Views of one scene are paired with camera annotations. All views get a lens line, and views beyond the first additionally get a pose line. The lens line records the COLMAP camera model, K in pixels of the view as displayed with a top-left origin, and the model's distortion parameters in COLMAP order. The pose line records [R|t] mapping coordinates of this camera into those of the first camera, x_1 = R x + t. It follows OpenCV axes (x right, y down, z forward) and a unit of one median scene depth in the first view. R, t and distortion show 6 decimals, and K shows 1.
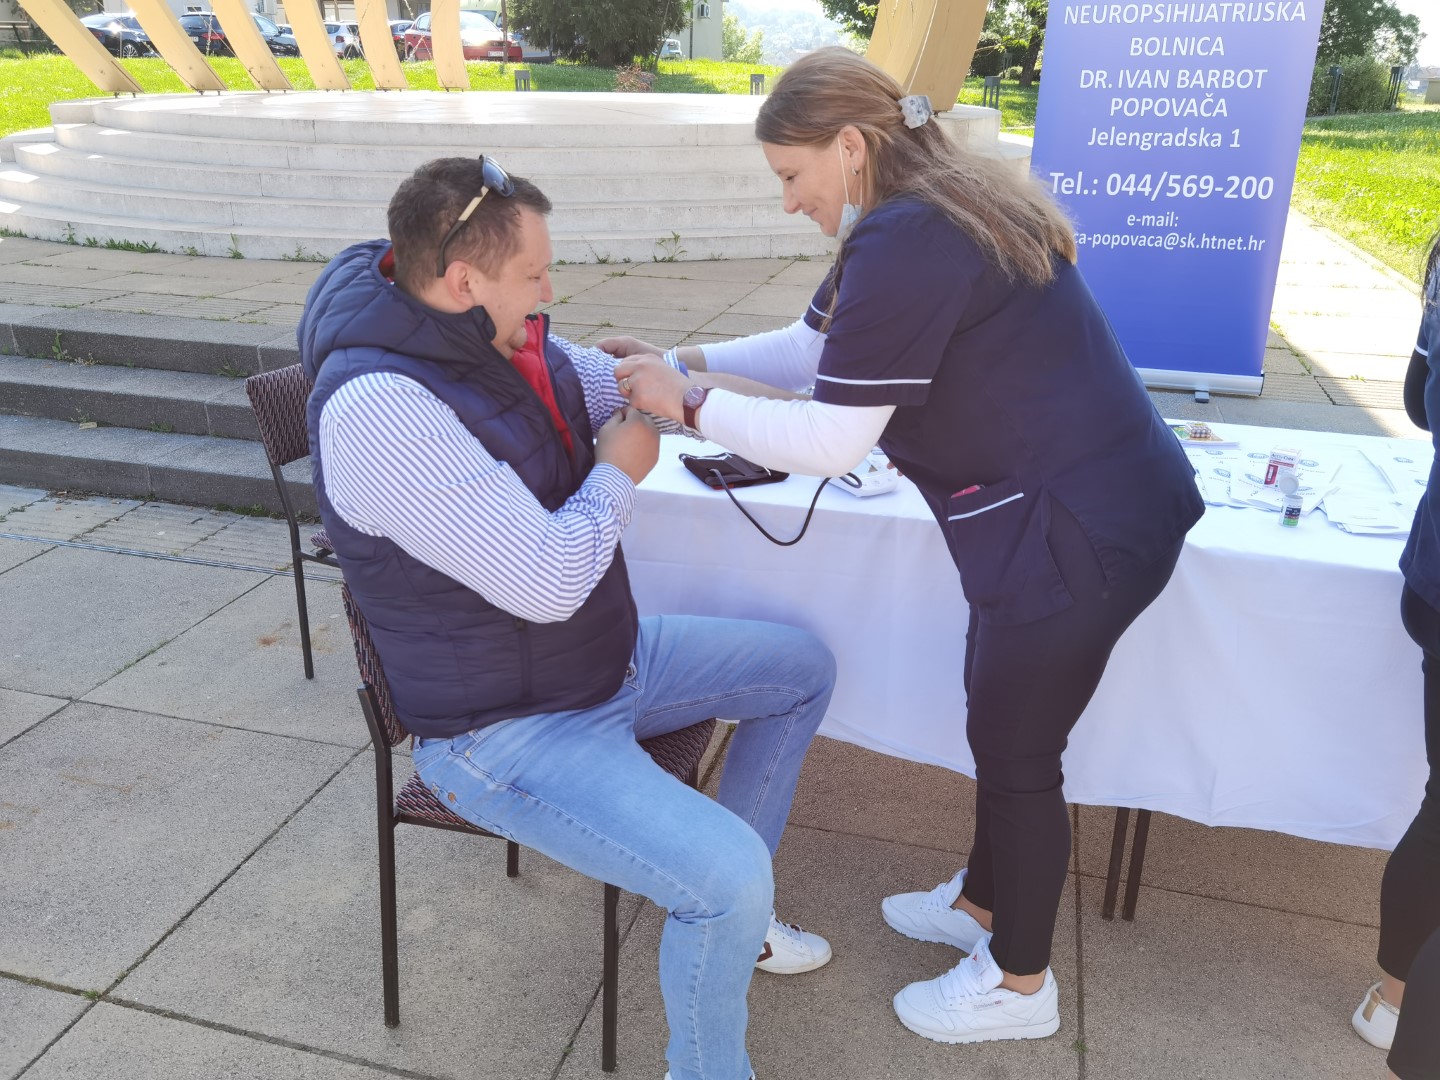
lens RADIAL K [[1149.8, 0, 716.4], [0, 1149.8, 525.7], [0, 0, 1]] dist [0.039887, -0.020272]
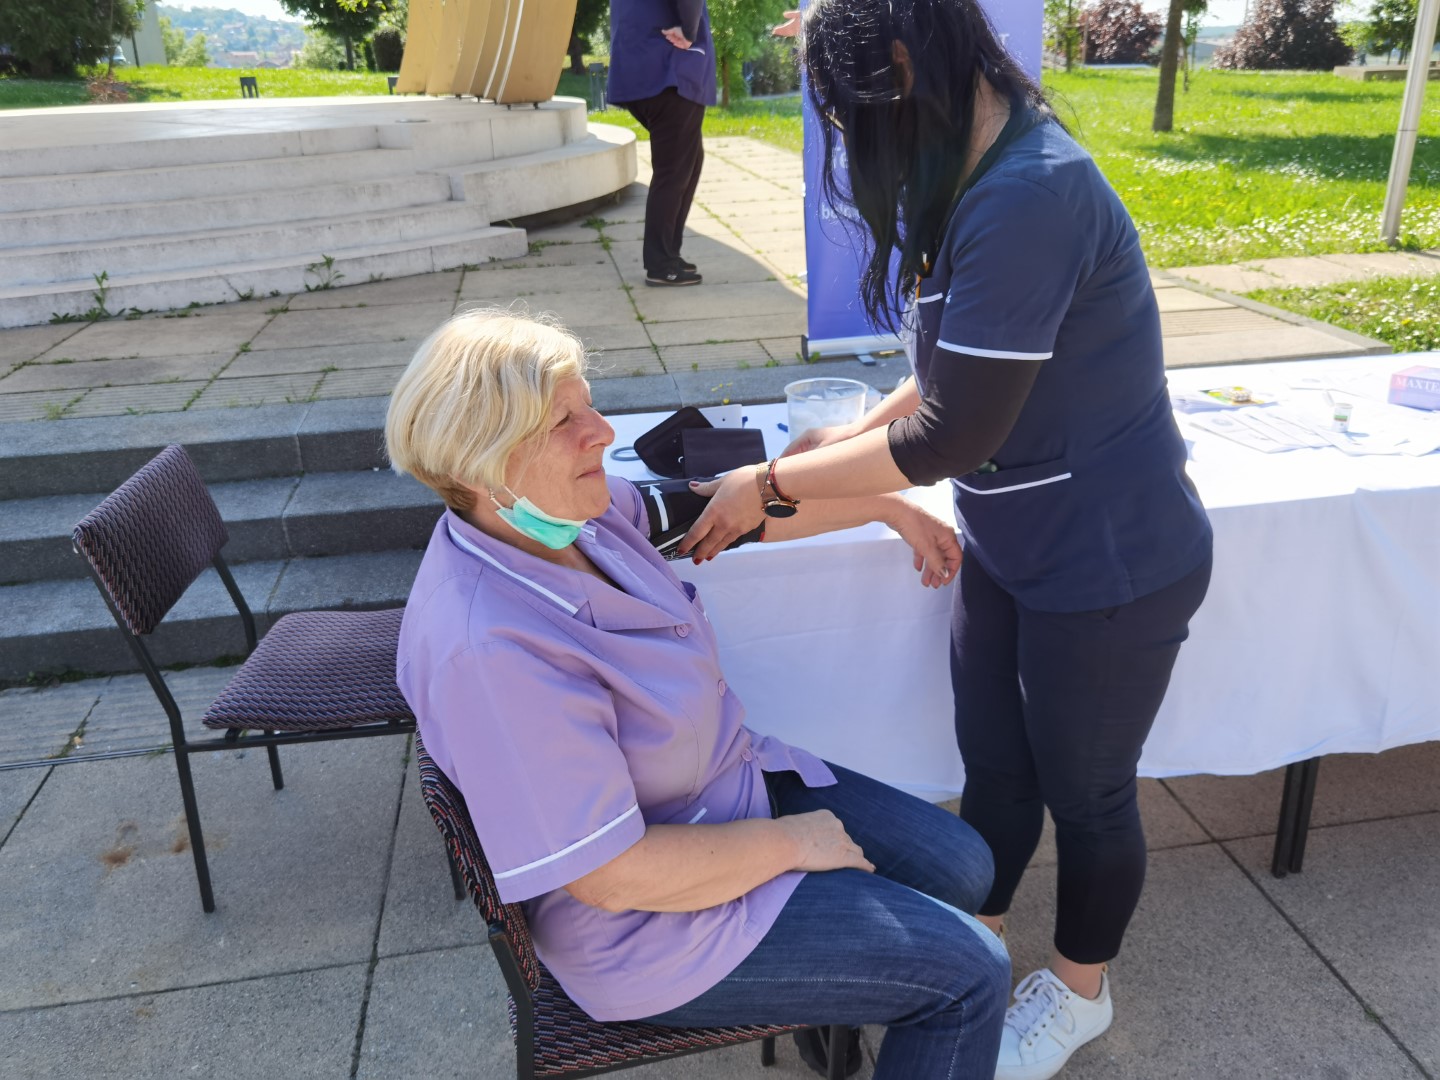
lens RADIAL K [[1149.8, 0, 715.2], [0, 1149.8, 540.2], [0, 0, 1]] dist [0.039887, -0.020272]
pose [[0.908310, -0.201929, 0.366330, -0.220162], [0.196908, 0.979071, 0.051455, -0.048922], [-0.369053, 0.025397, 0.929061, 0.134731]]
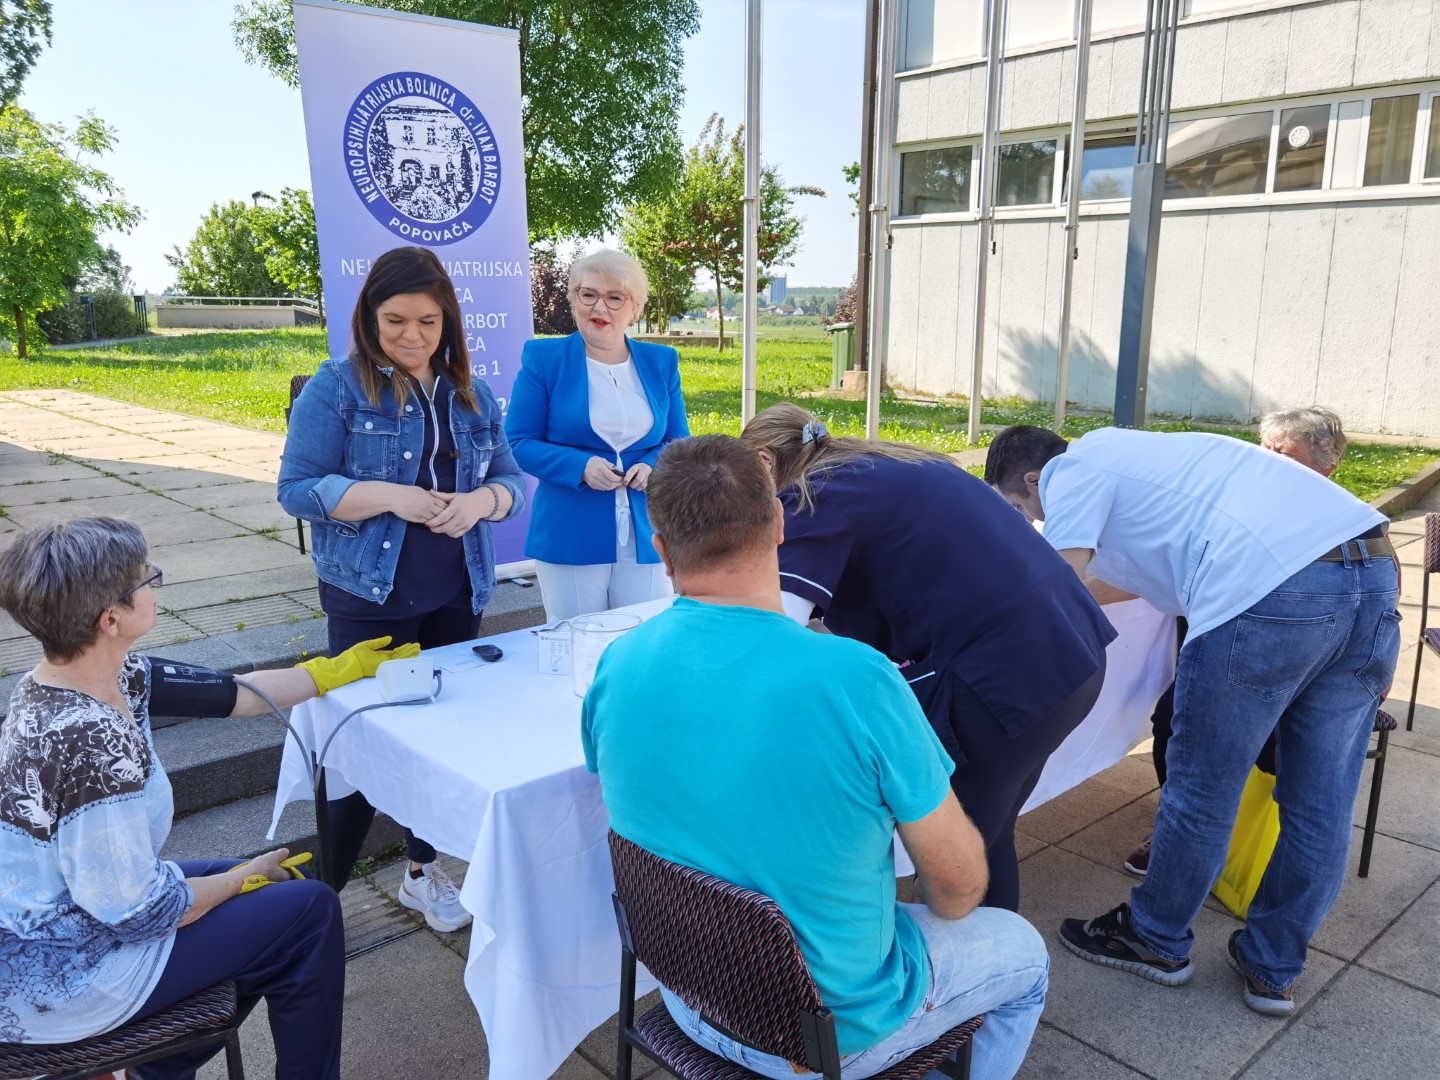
lens RADIAL K [[1149.8, 0, 712.2], [0, 1149.8, 533.2], [0, 0, 1]] dist [0.039887, -0.020272]
pose [[0.541413, -0.179055, 0.821469, -0.412225], [0.316692, 0.948526, -0.001975, -0.091791], [-0.778831, 0.261222, 0.570250, 0.179348]]
